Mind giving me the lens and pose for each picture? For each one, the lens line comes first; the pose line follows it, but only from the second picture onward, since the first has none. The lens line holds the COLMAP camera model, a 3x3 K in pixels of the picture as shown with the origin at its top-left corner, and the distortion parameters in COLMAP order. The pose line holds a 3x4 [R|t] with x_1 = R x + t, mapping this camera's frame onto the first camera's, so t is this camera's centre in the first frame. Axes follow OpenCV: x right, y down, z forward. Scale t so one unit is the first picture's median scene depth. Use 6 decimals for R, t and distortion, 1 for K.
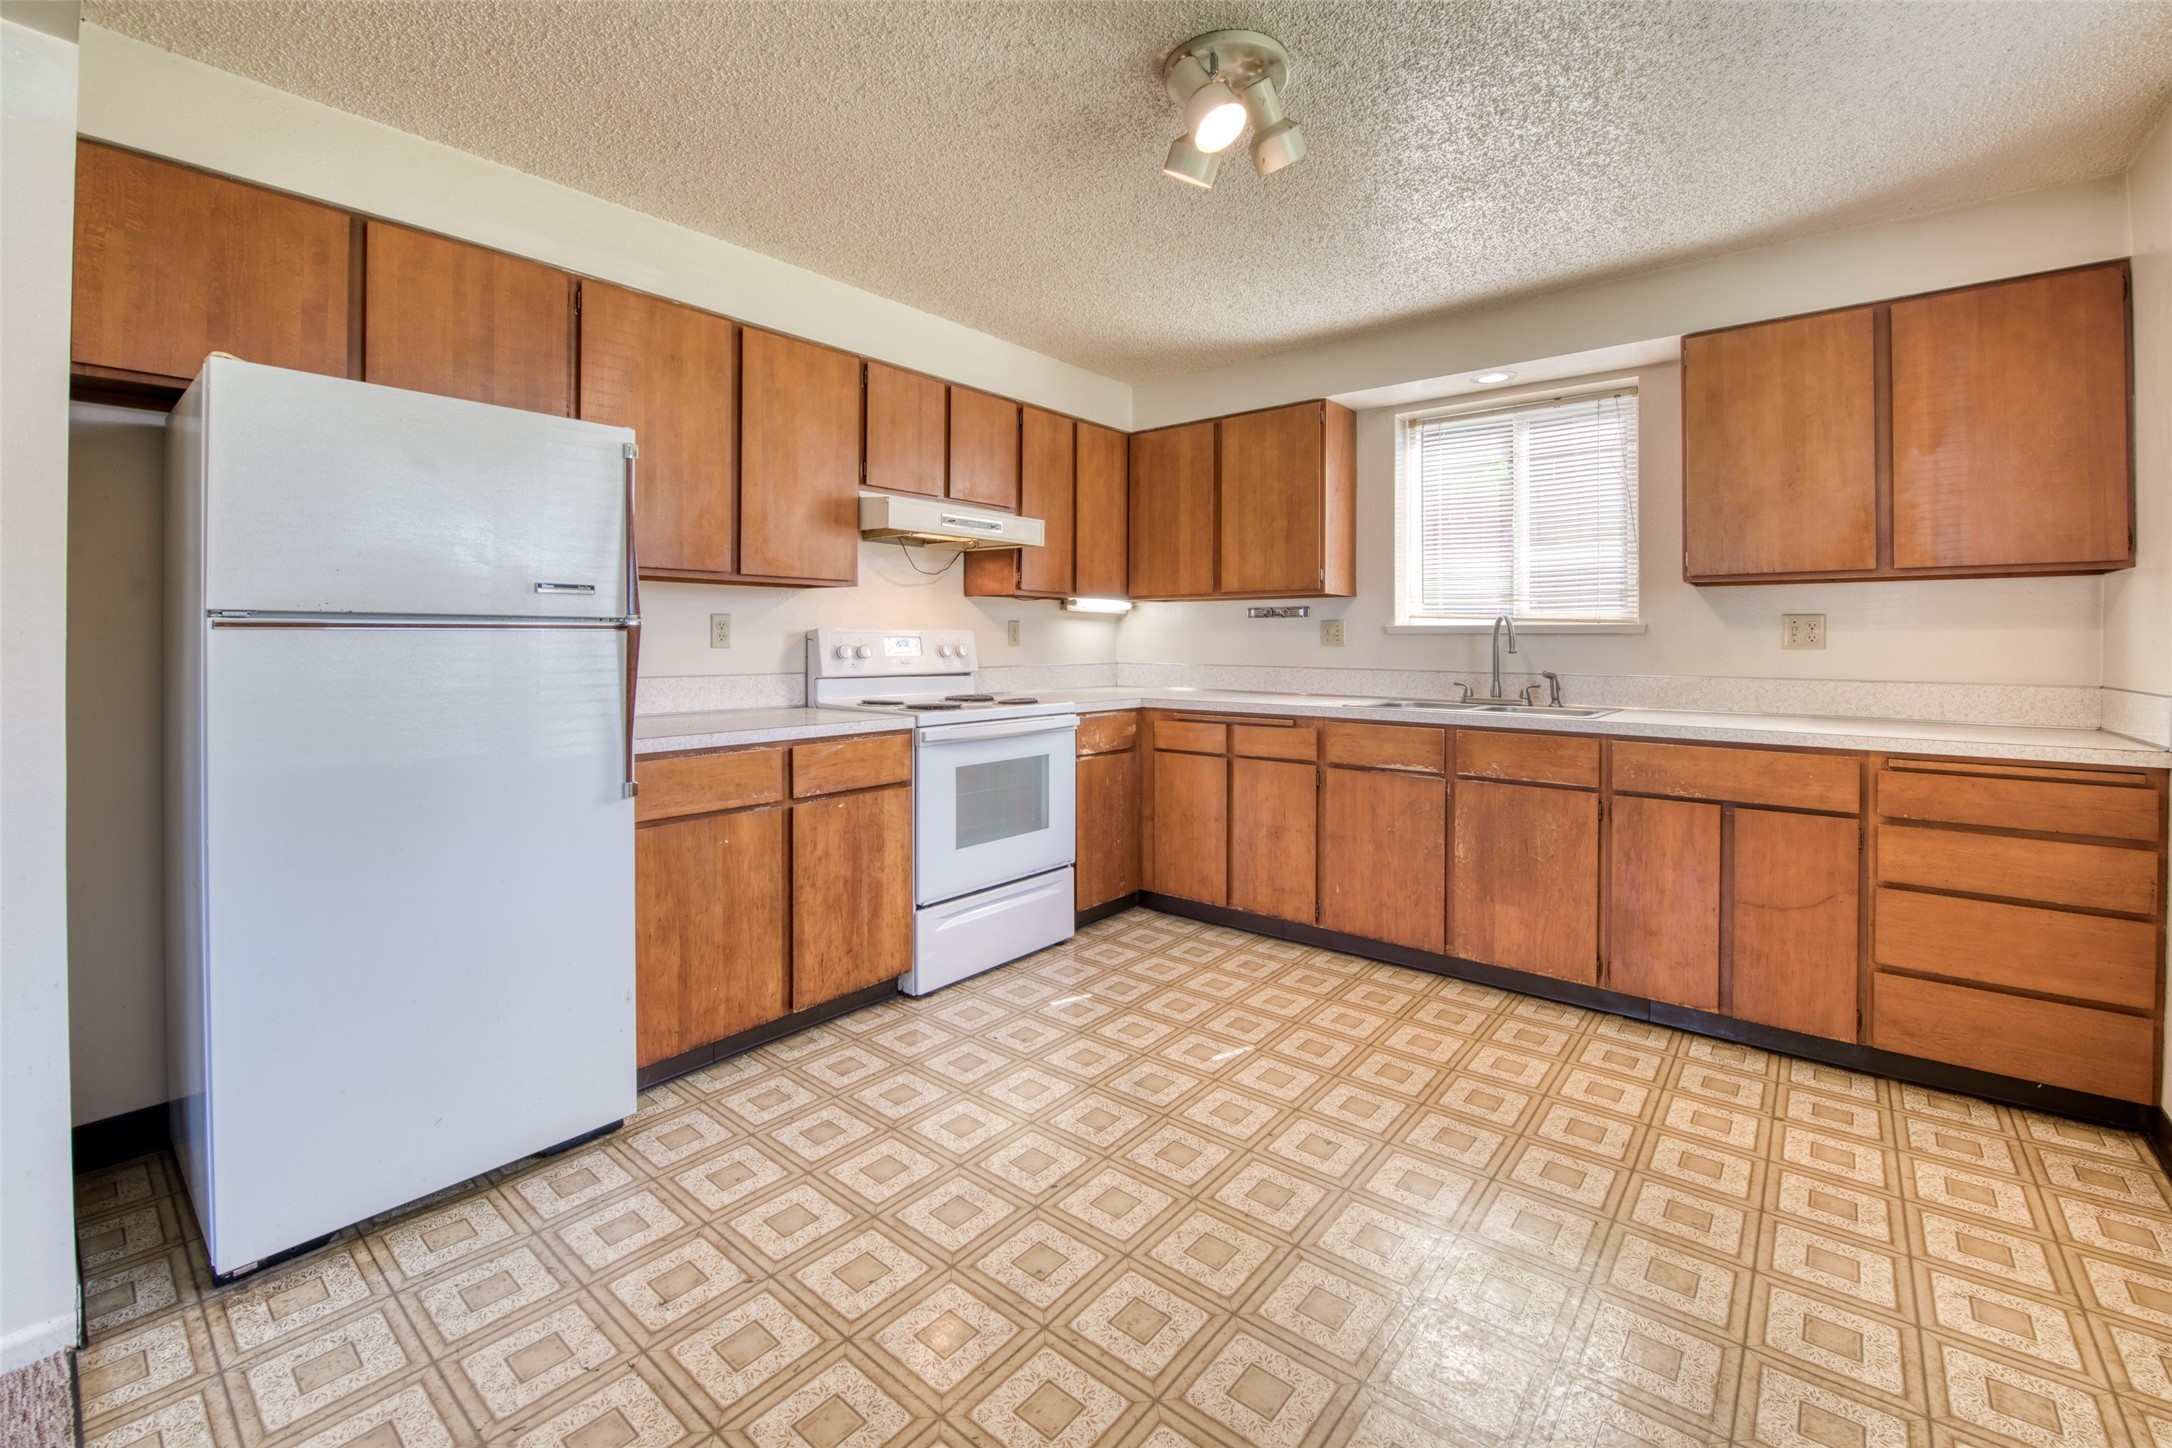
lens RADIAL K [[903.8, 0, 1097.0], [0, 903.8, 641.0], [0, 0, 1]] dist [-0.007646, -0.005411]
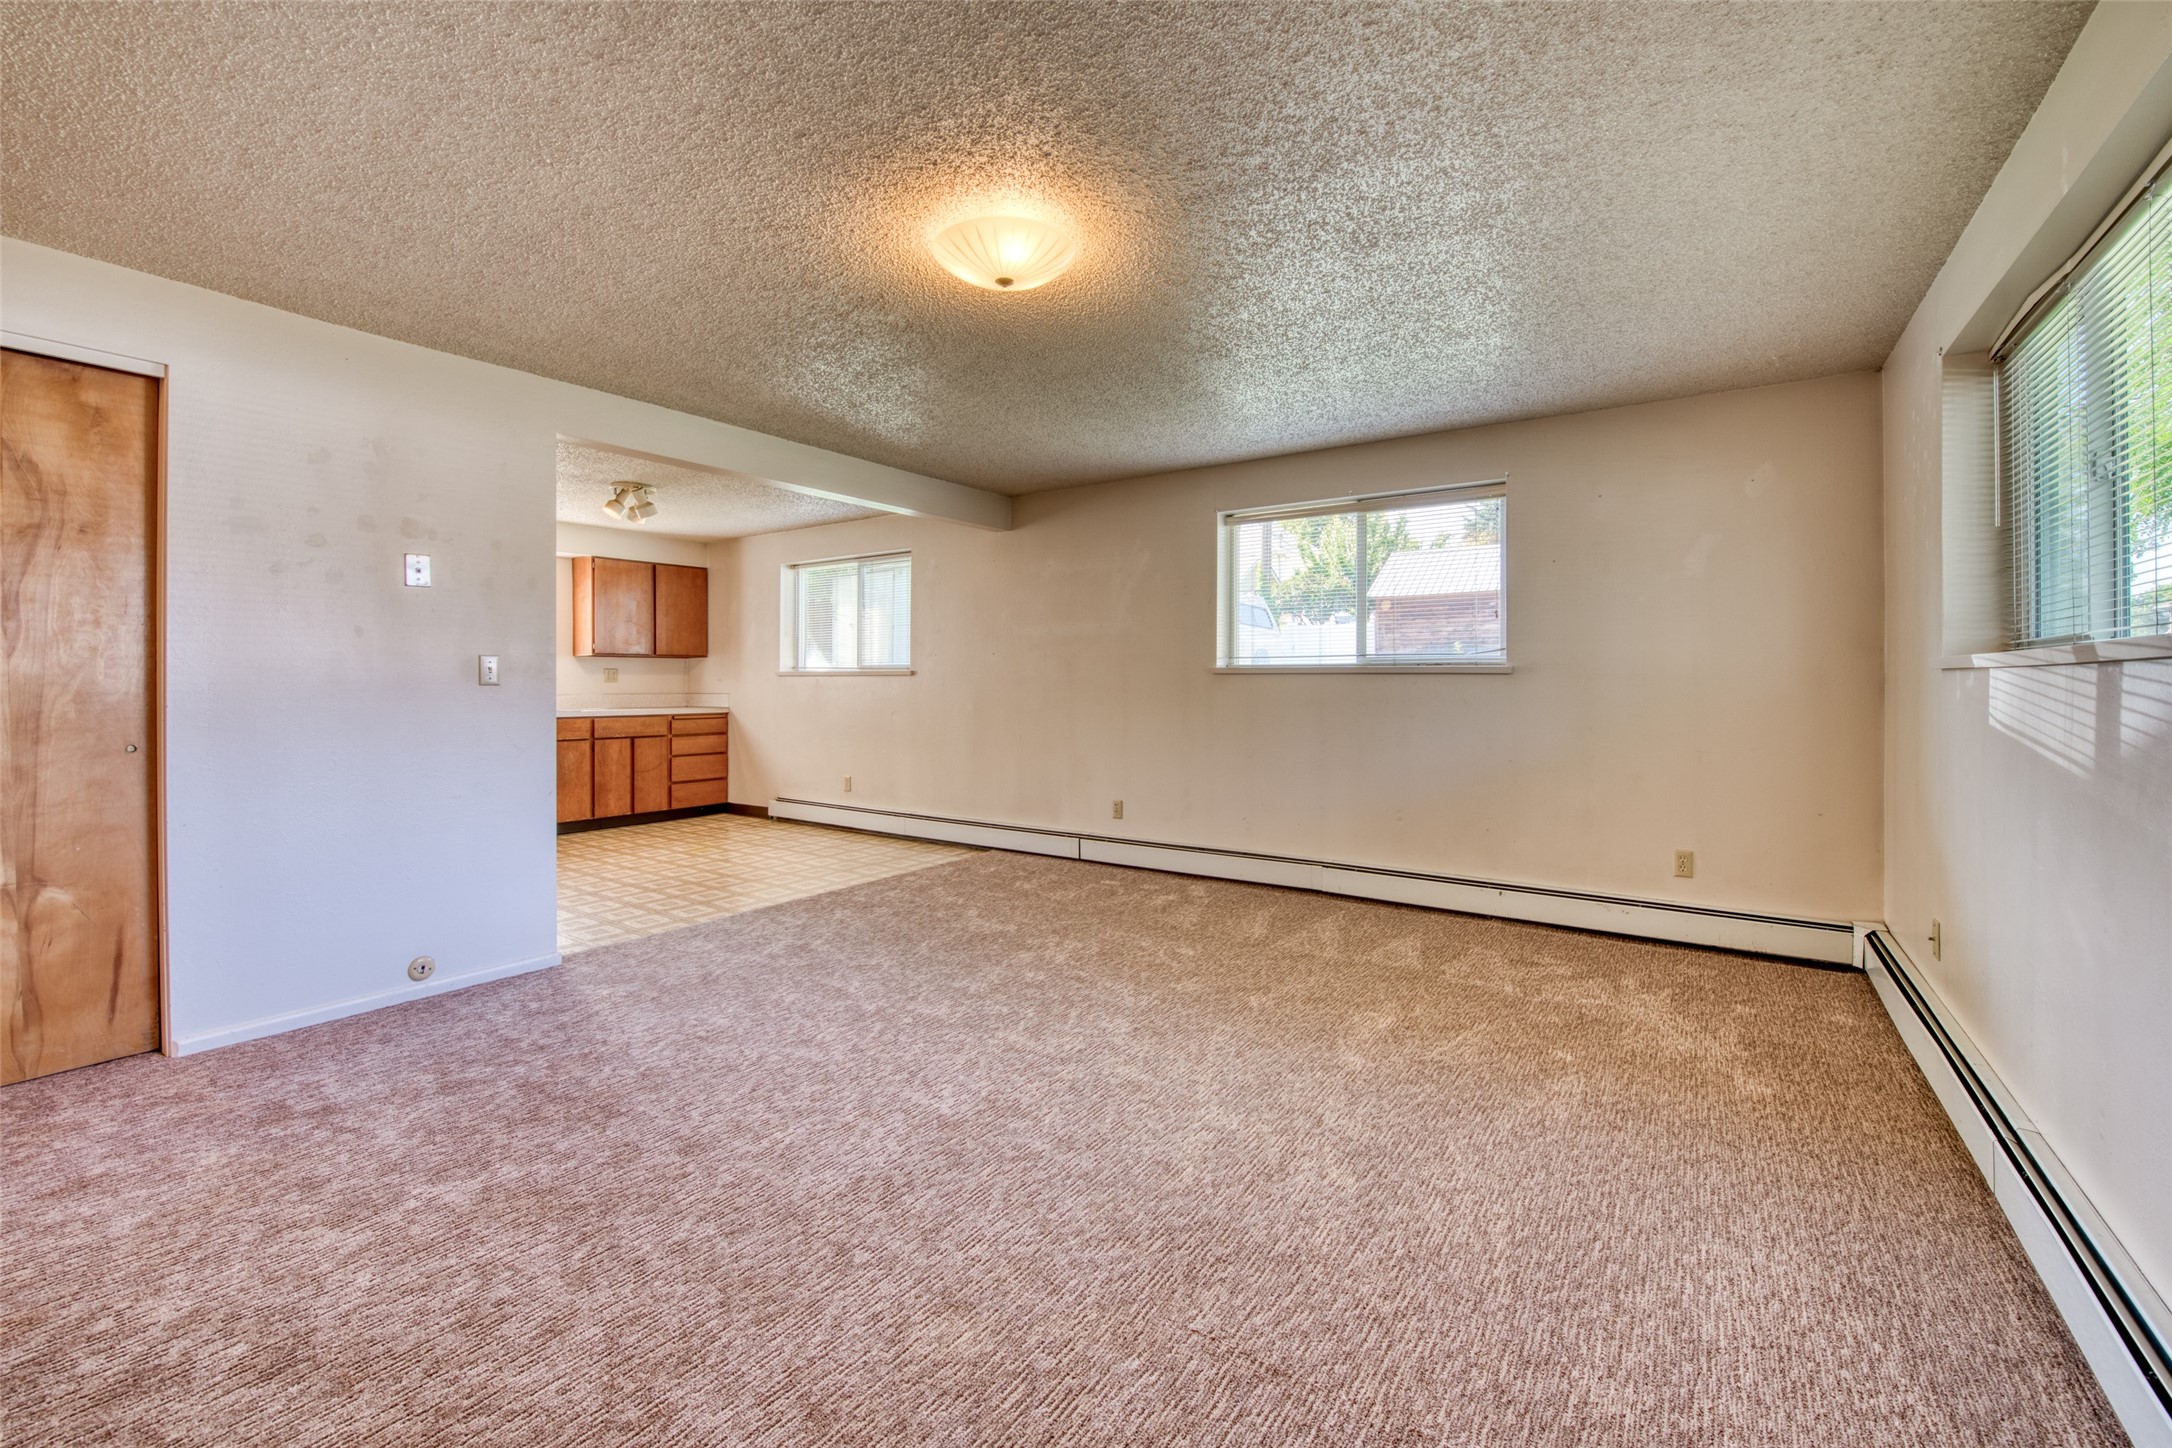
lens RADIAL K [[888.3, 0, 1096.9], [0, 888.3, 674.5], [0, 0, 1]] dist [-0.013906, -0.000621]
pose [[-0.083094, 0.003911, 0.996534, -1.850292], [0.002998, 0.999989, -0.003675, 0.000560], [-0.996537, 0.002682, -0.083104, -0.179725]]
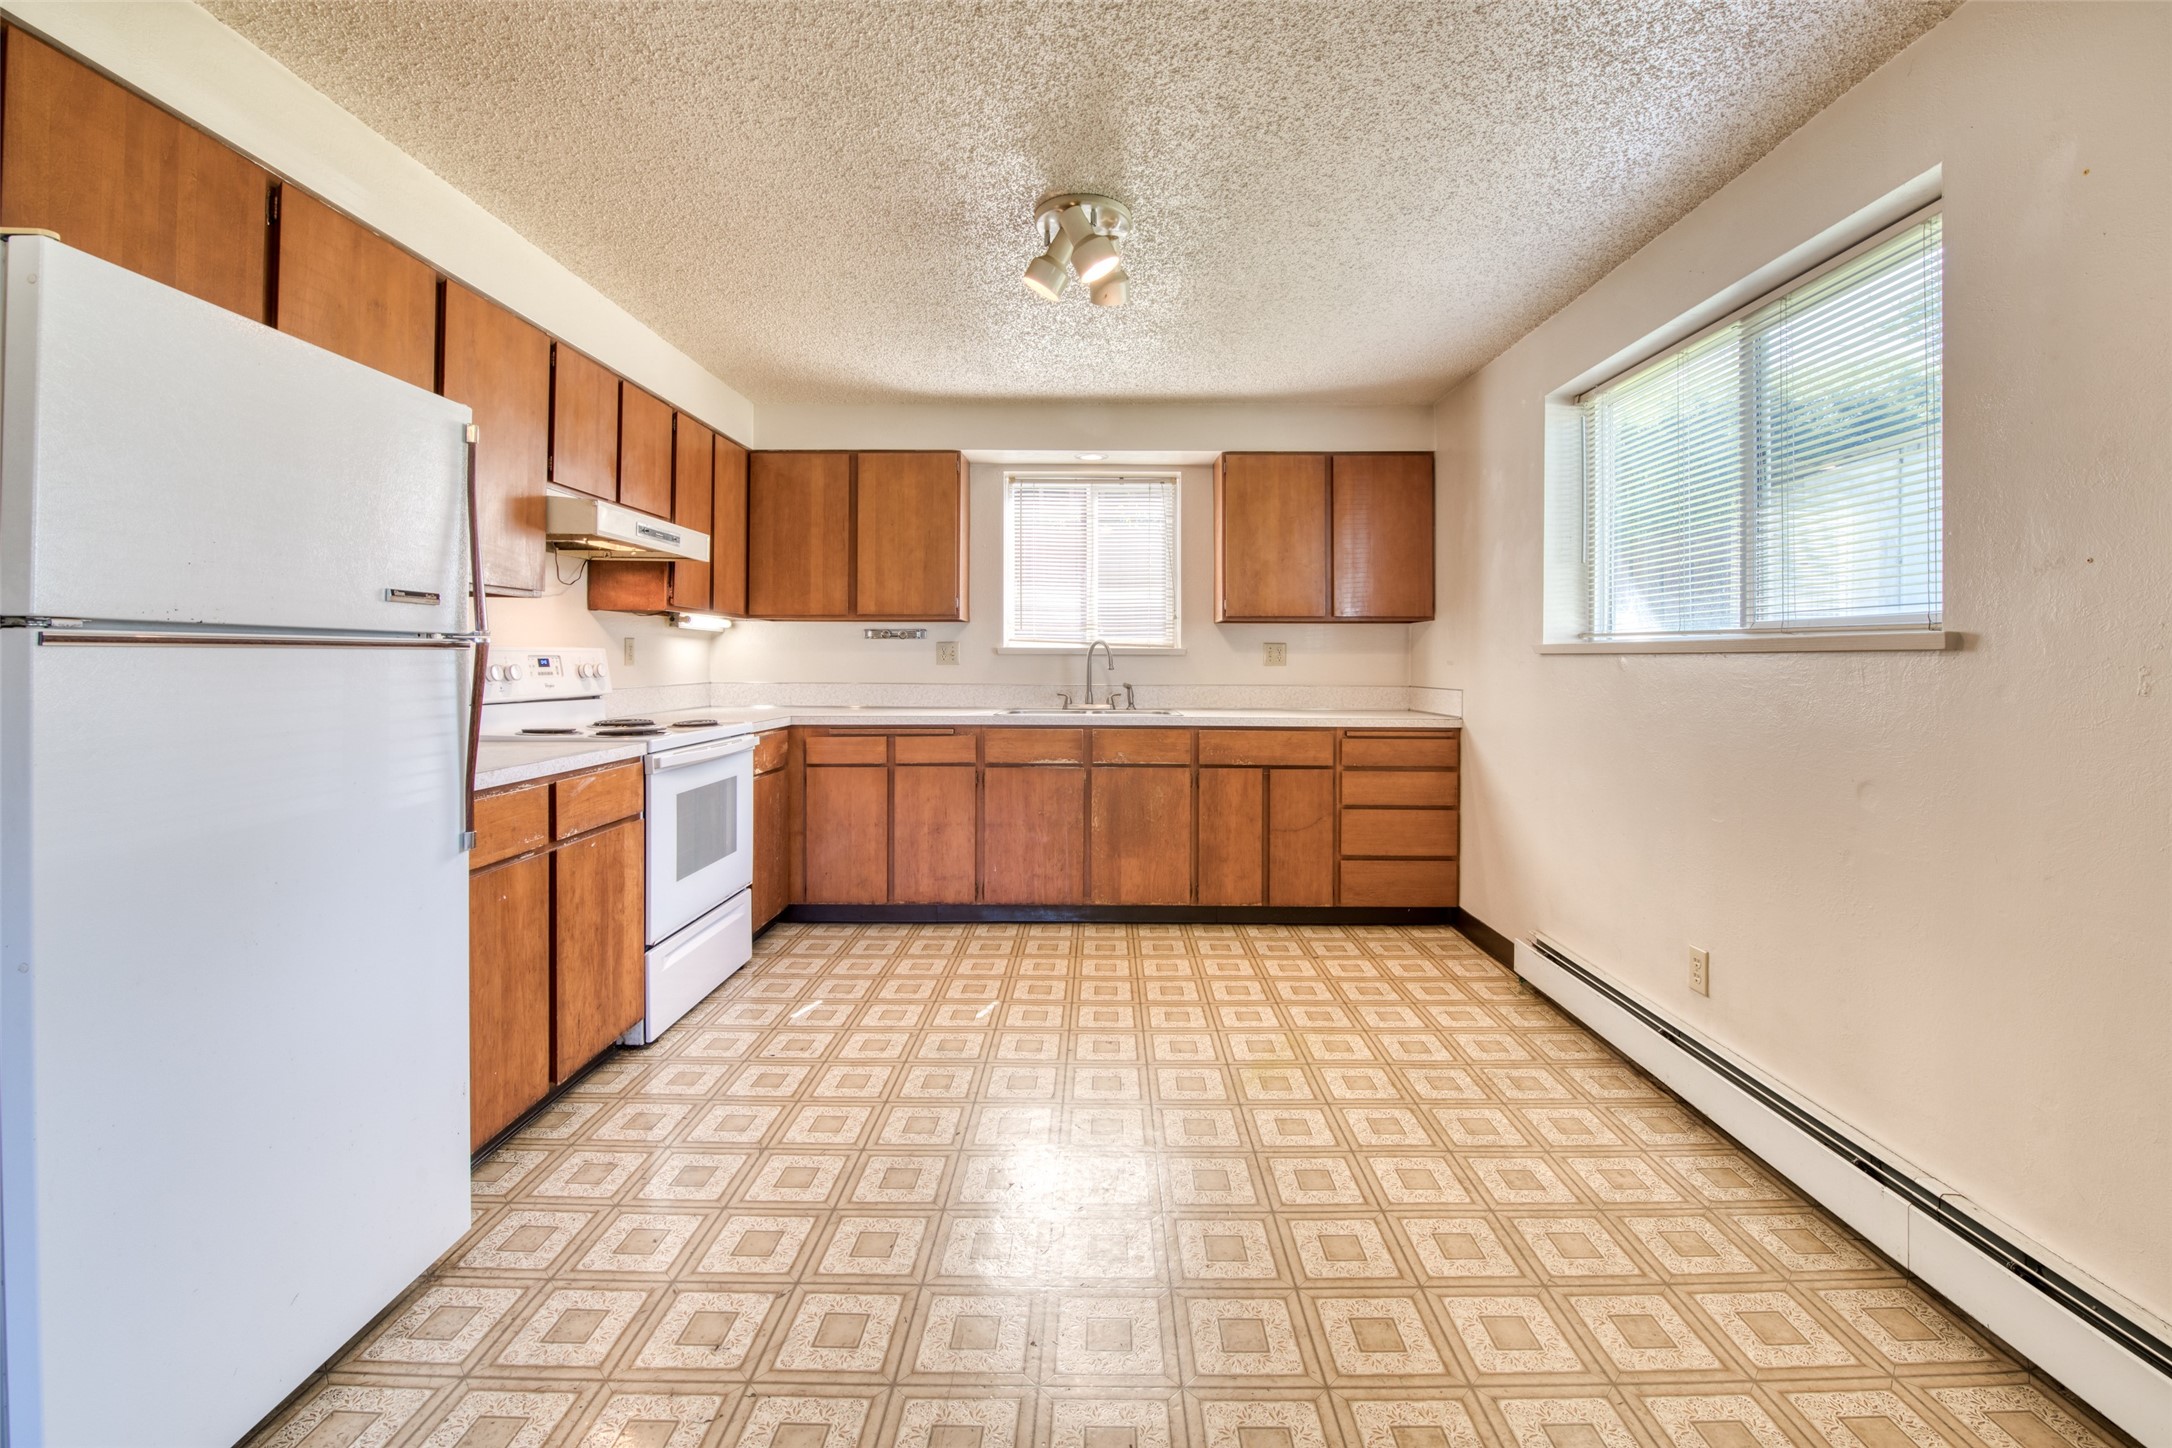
lens RADIAL K [[891.9, 0, 1101.0], [0, 891.9, 657.2], [0, 0, 1]] dist [-0.014789, -0.000292]
pose [[0.776782, 0.001598, 0.629768, -0.404380], [-0.000403, 0.999998, -0.002040, -0.001921], [-0.629770, 0.001331, 0.776781, -0.000549]]
